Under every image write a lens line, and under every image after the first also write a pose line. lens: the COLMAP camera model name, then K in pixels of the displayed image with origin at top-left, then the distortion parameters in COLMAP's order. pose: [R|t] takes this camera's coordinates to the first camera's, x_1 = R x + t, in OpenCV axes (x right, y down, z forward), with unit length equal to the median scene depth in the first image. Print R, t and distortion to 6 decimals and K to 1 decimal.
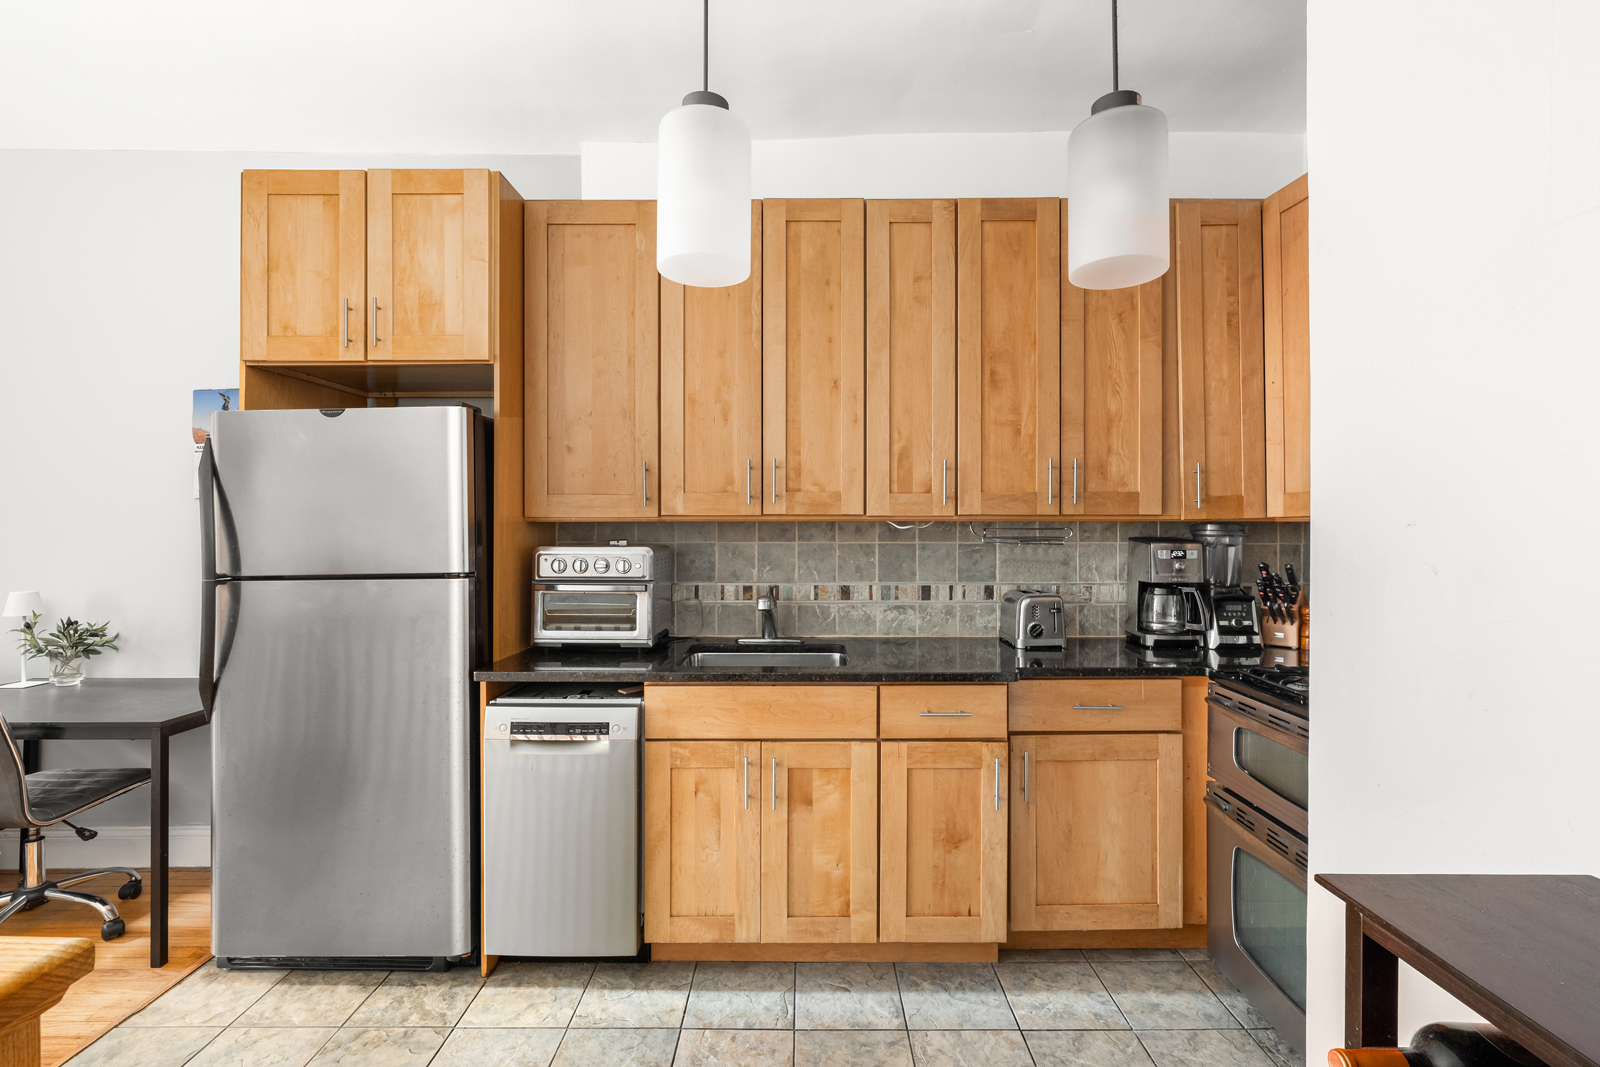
lens RADIAL K [[739.9, 0, 797.0], [0, 739.9, 541.7], [0, 0, 1]] dist [-0.001234, 0.000043]
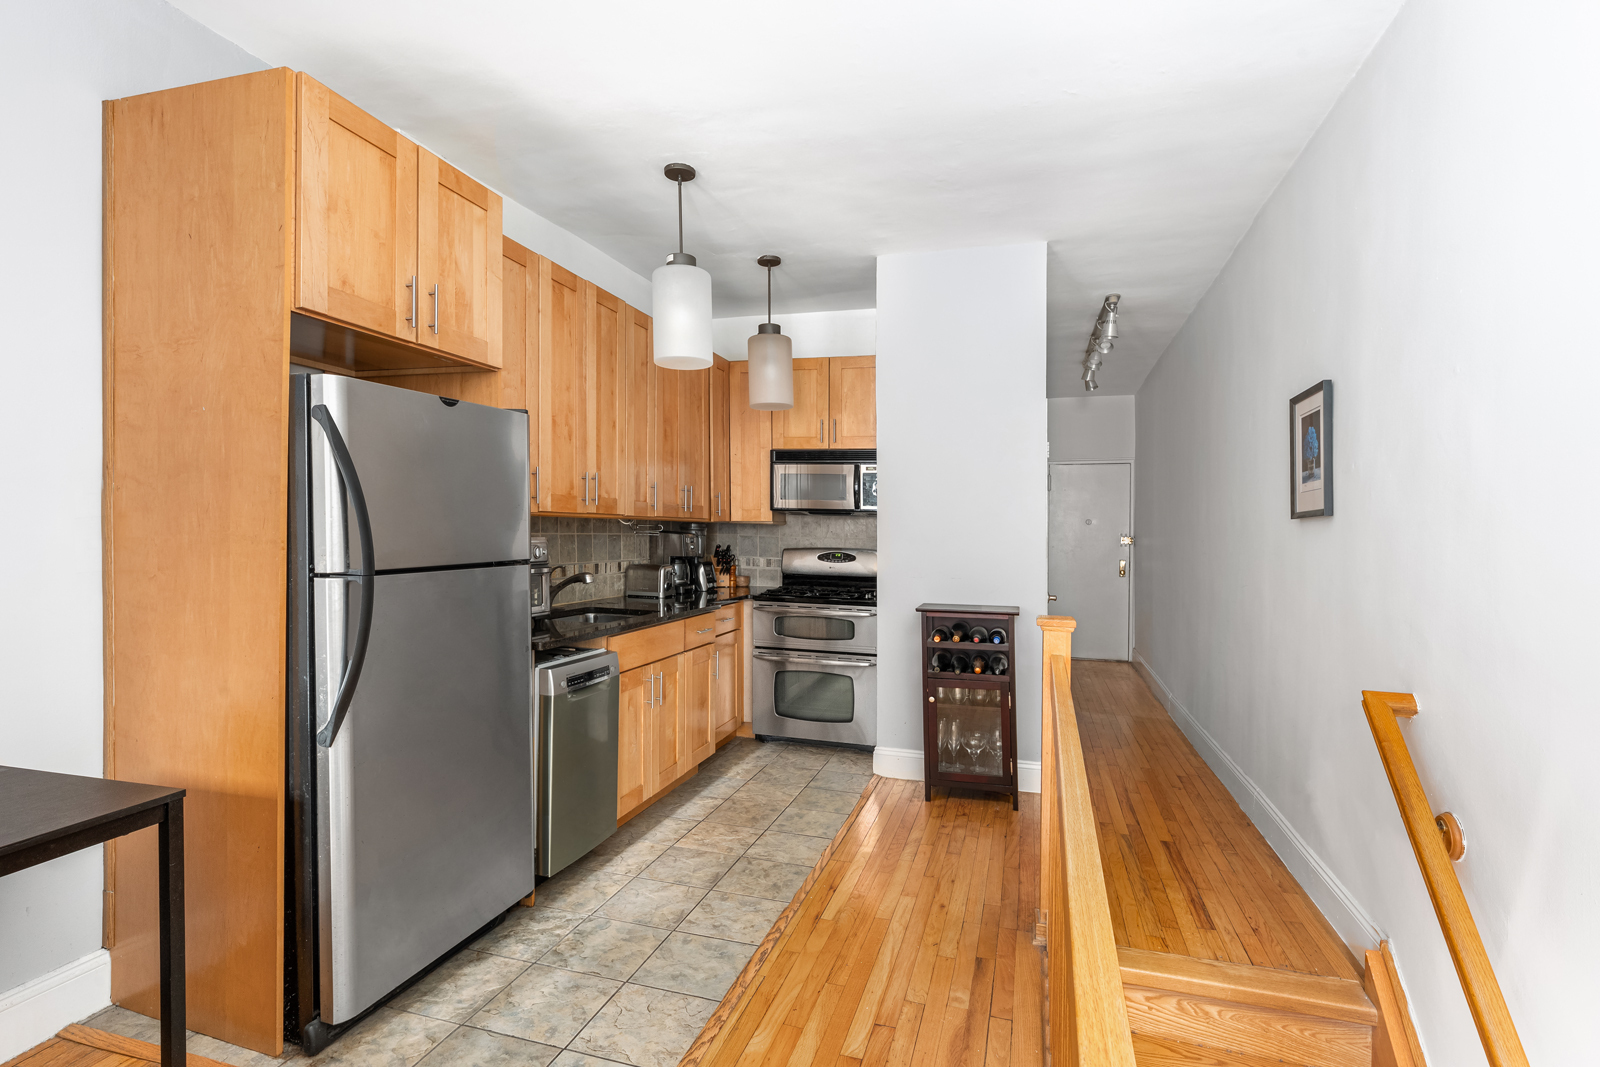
lens RADIAL K [[789.9, 0, 800.0], [0, 789.9, 533.5], [0, 0, 1]] dist [0.013843, 0.000050]
pose [[0.281024, 0.001205, 0.959700, -1.430192], [0.001693, 0.999997, -0.001751, 0.004946], [-0.959699, 0.002117, 0.281021, 0.233061]]
